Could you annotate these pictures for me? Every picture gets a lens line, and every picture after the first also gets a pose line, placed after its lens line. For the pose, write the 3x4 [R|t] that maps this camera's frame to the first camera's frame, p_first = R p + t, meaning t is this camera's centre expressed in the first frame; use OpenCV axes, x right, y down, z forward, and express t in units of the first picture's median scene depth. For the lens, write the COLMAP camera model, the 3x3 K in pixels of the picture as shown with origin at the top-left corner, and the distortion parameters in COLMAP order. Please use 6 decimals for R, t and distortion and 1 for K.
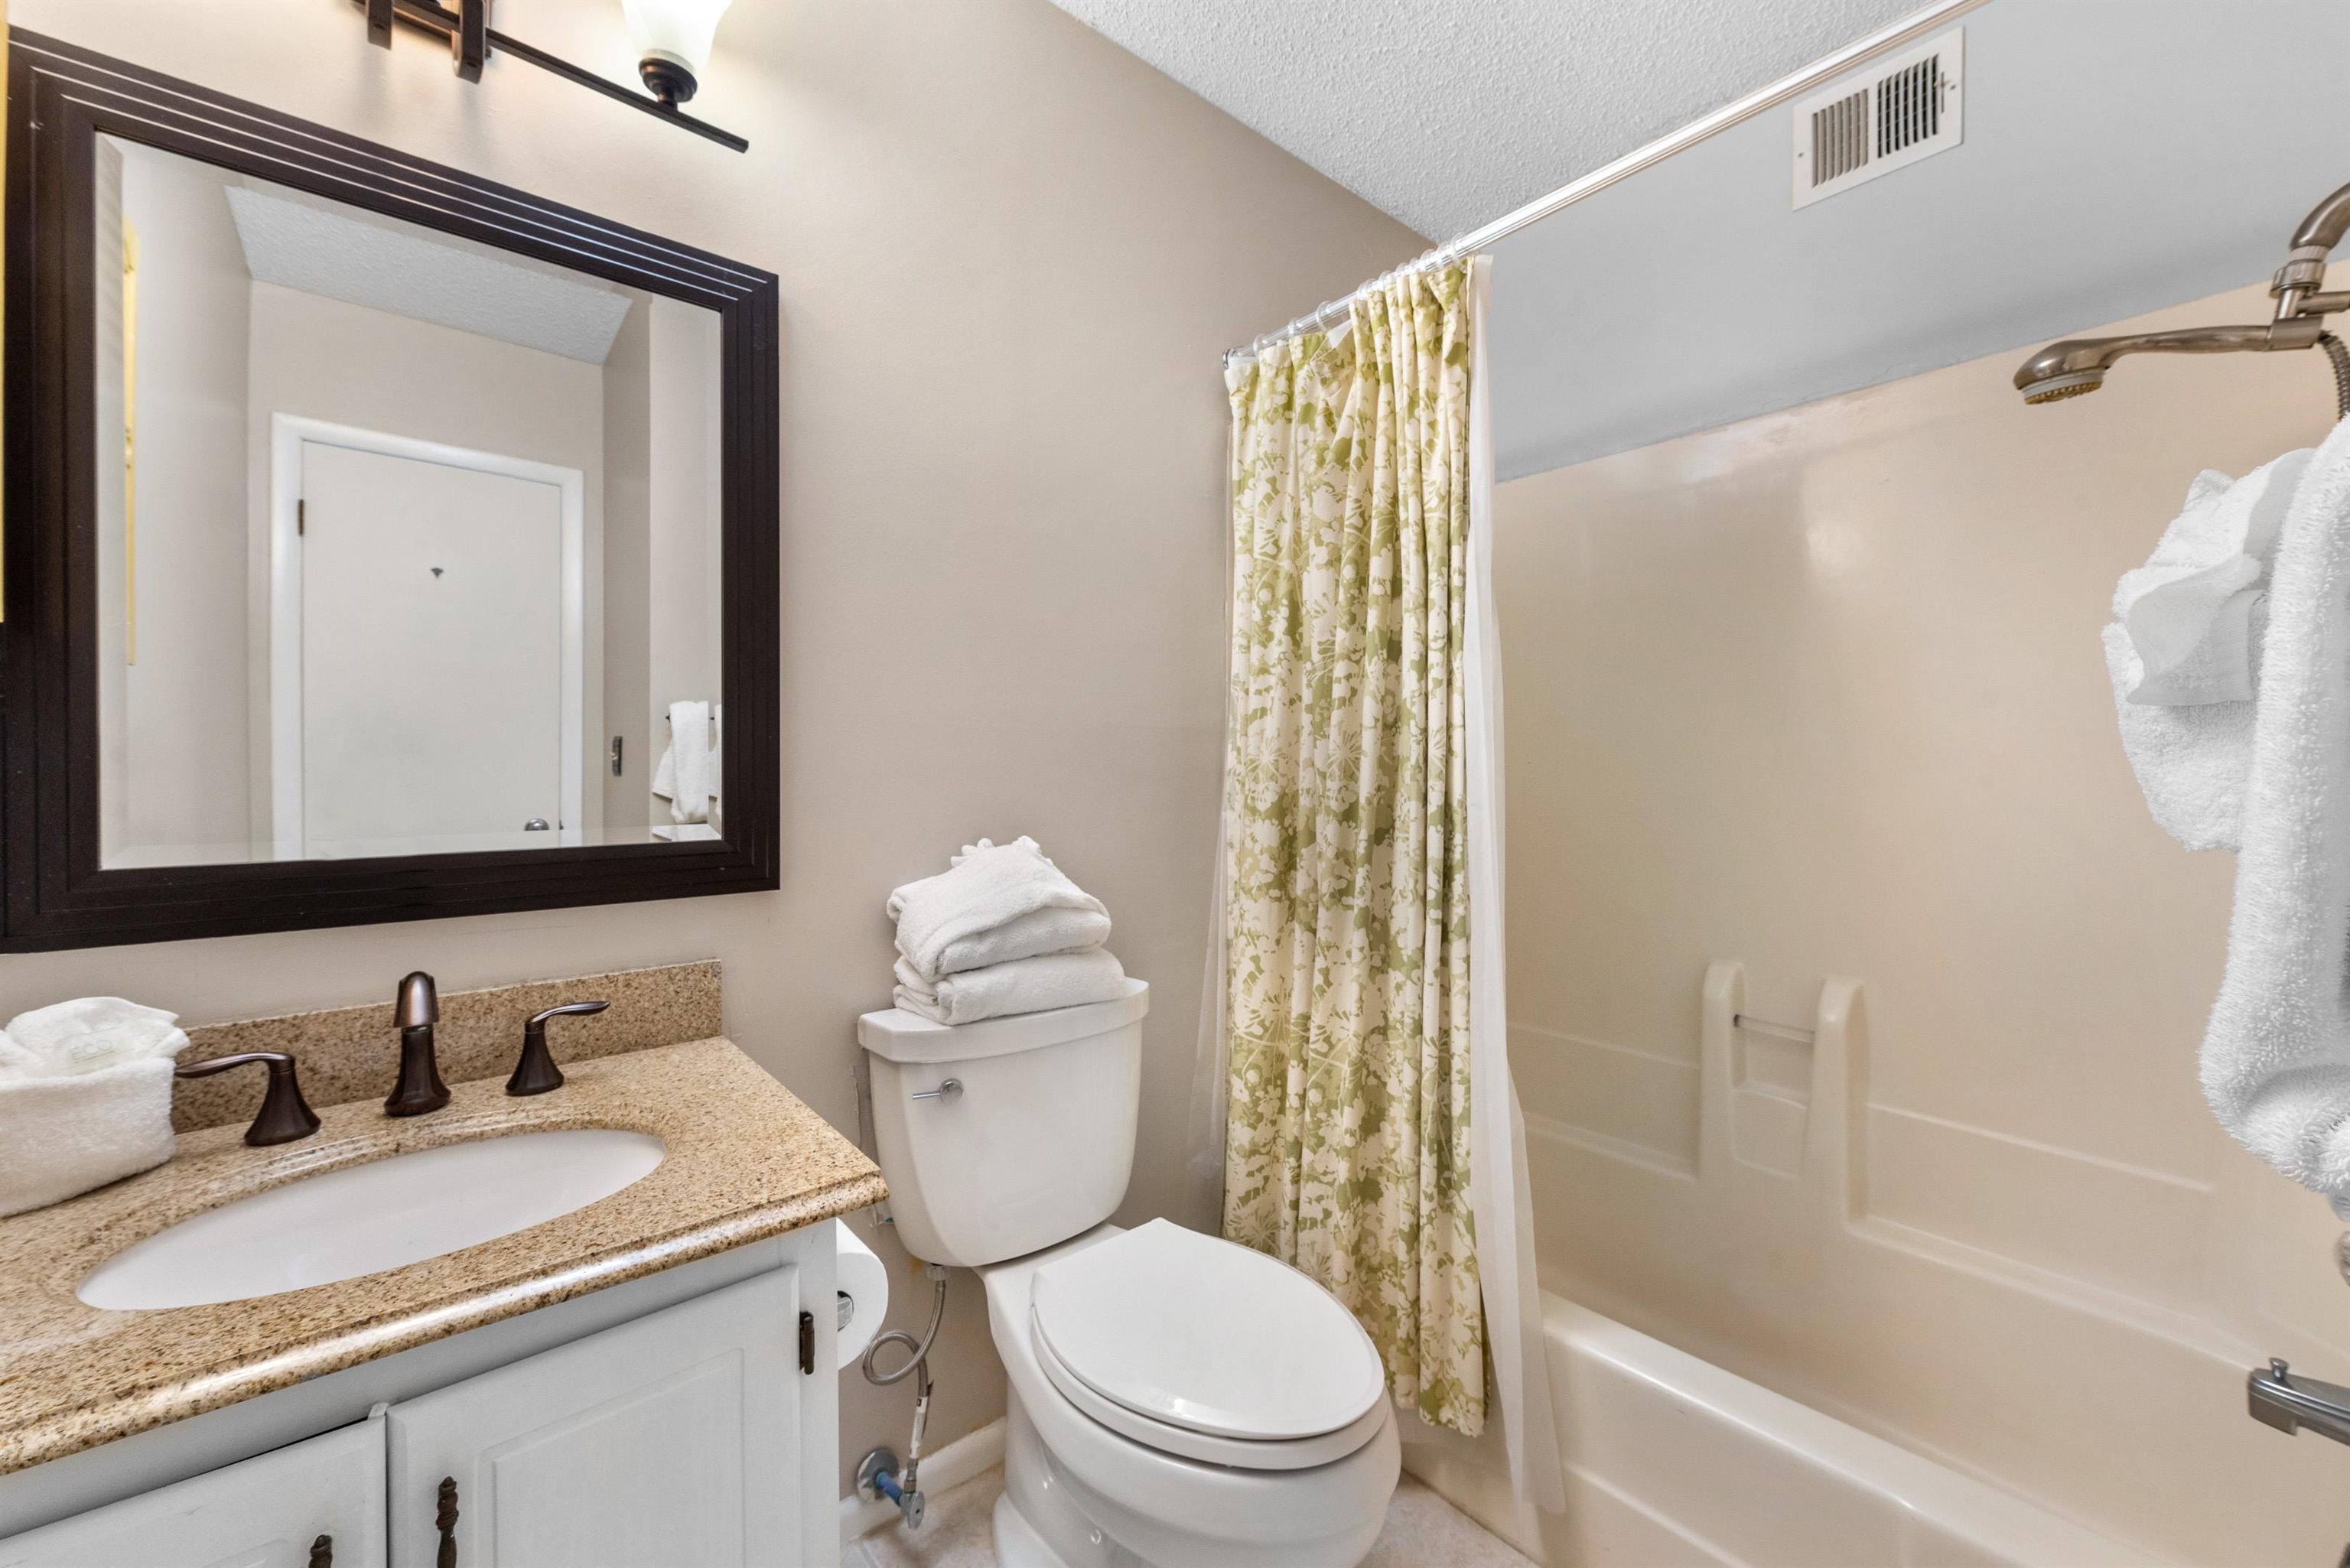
lens RADIAL K [[914.5, 0, 1173.7], [0, 914.5, 747.8], [0, 0, 1]] dist [-0.000162, -0.000540]
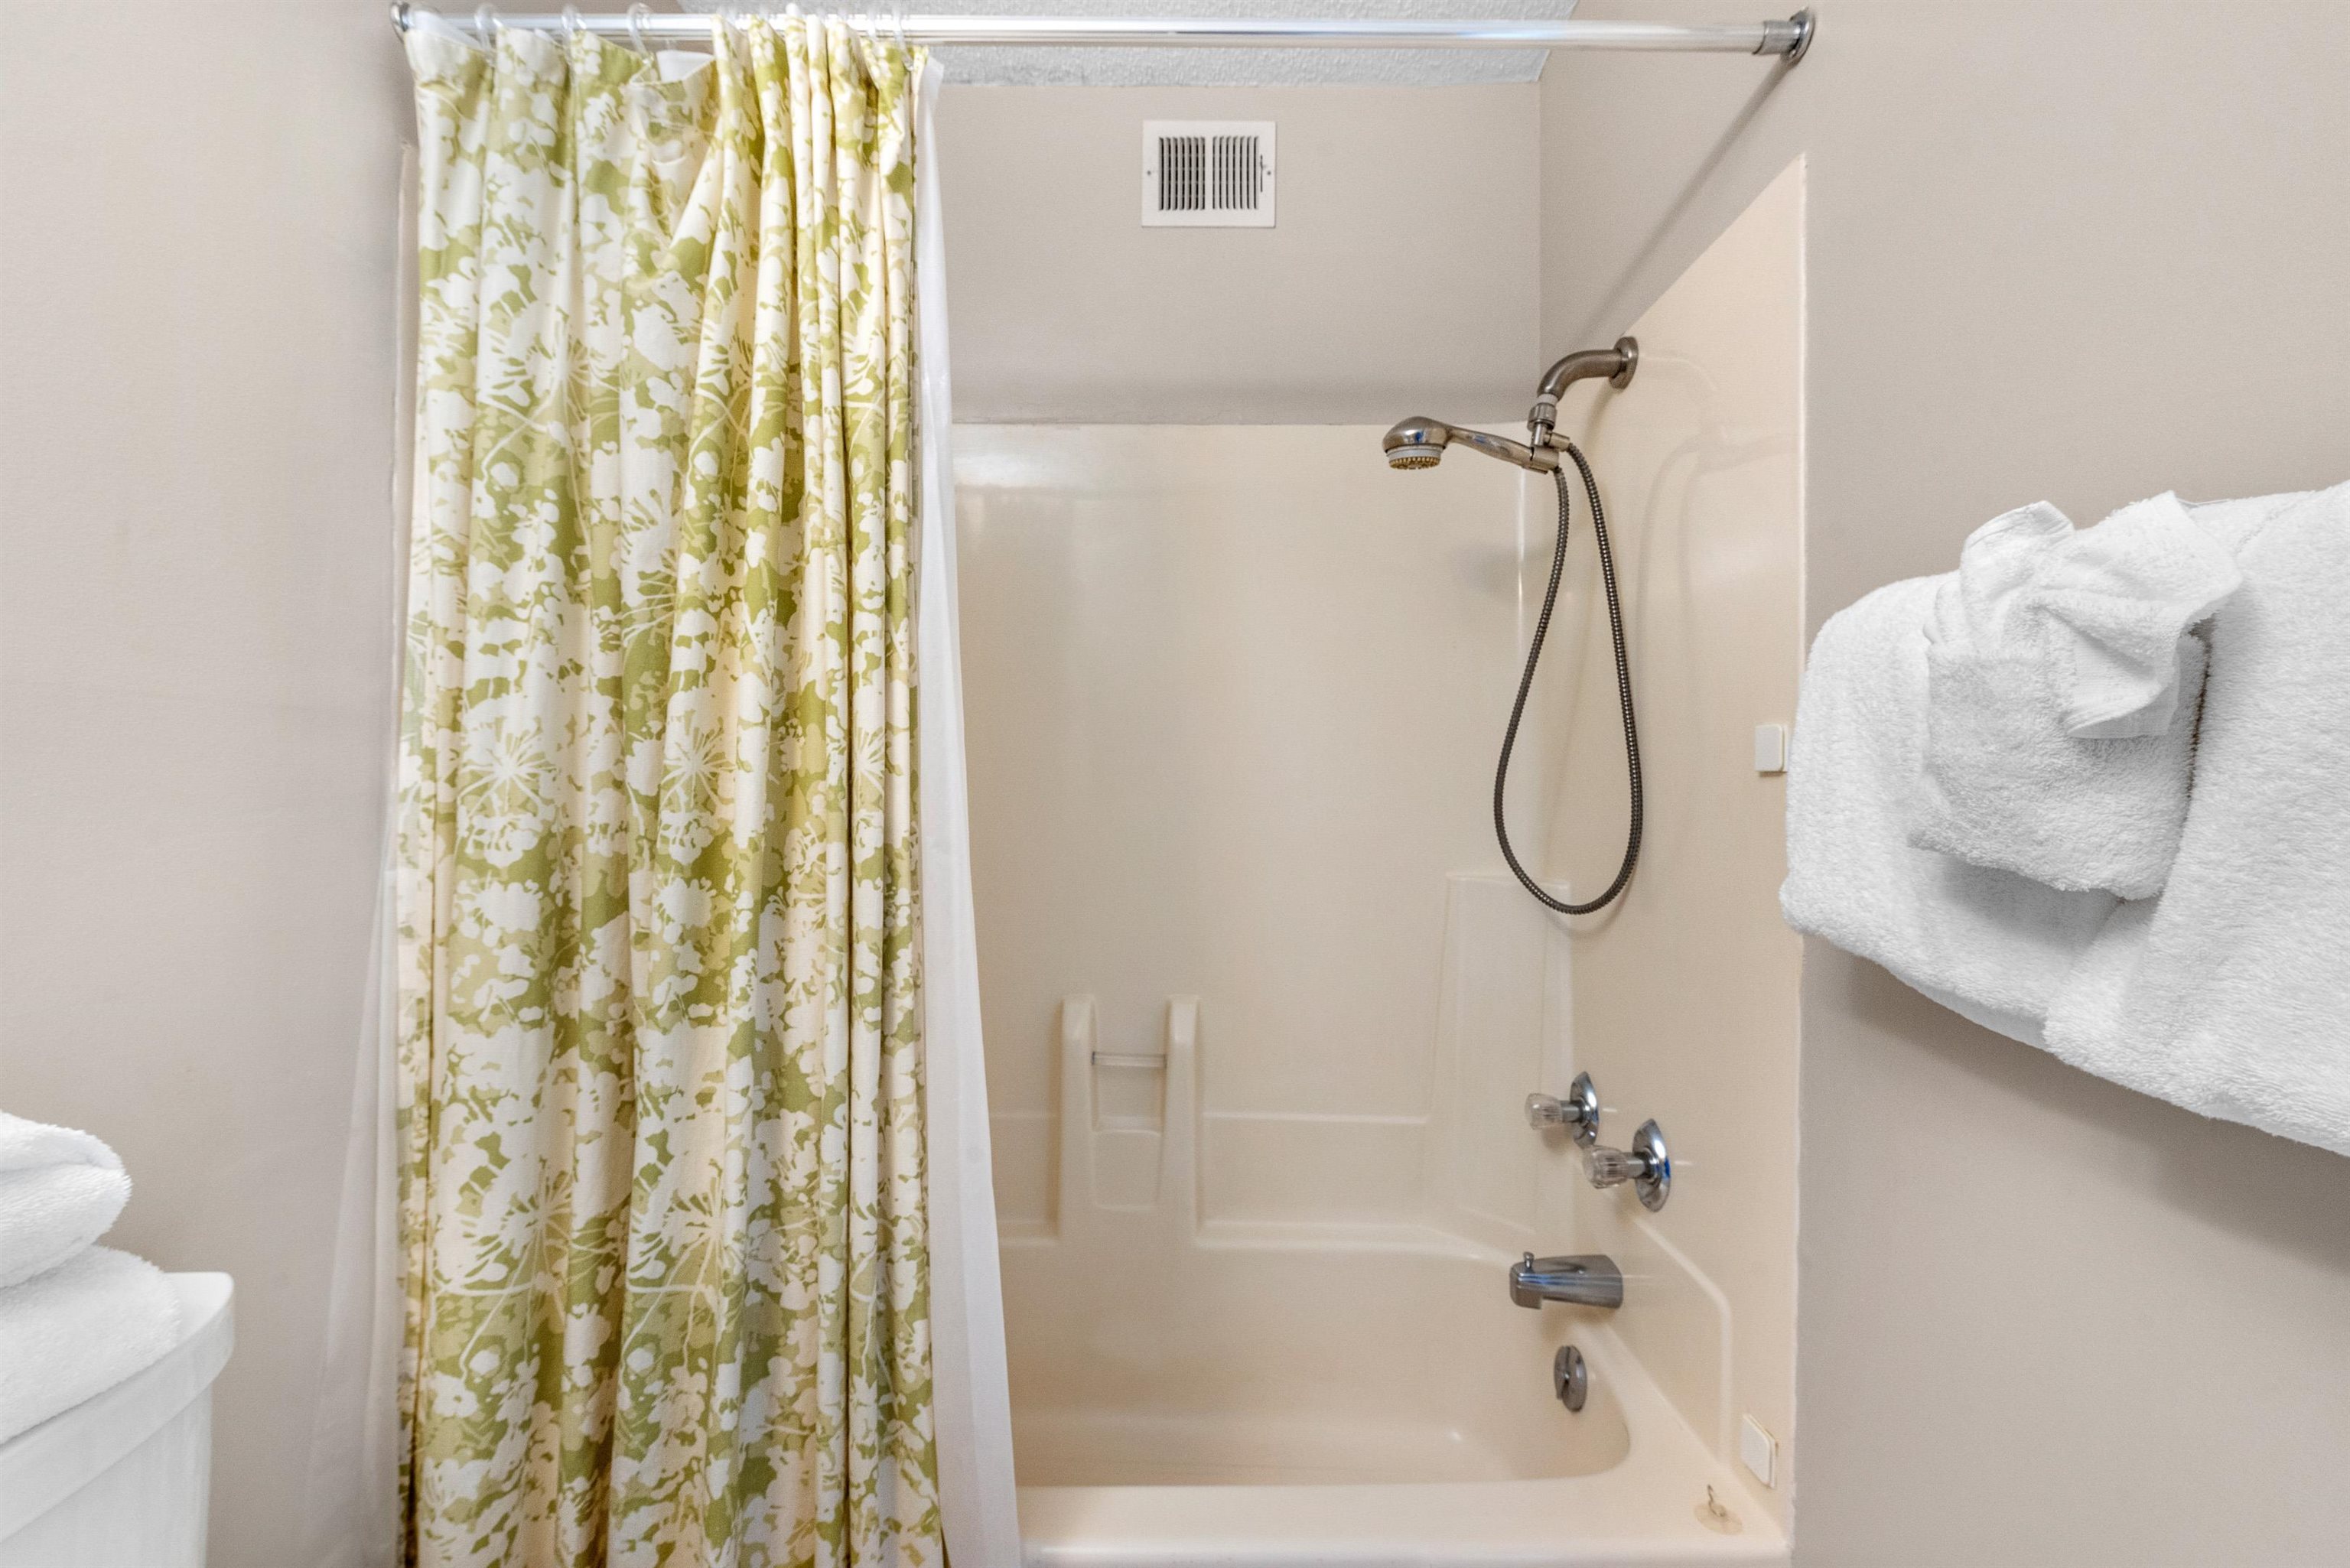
lens RADIAL K [[934.8, 0, 1175.0], [0, 934.8, 784.0], [0, 0, 1]] dist [-0.006473, -0.000020]
pose [[0.637534, 0.007192, 0.770388, -0.084612], [-0.023891, 0.999660, 0.010439, 0.004547], [-0.770051, -0.025061, 0.637489, 0.375396]]
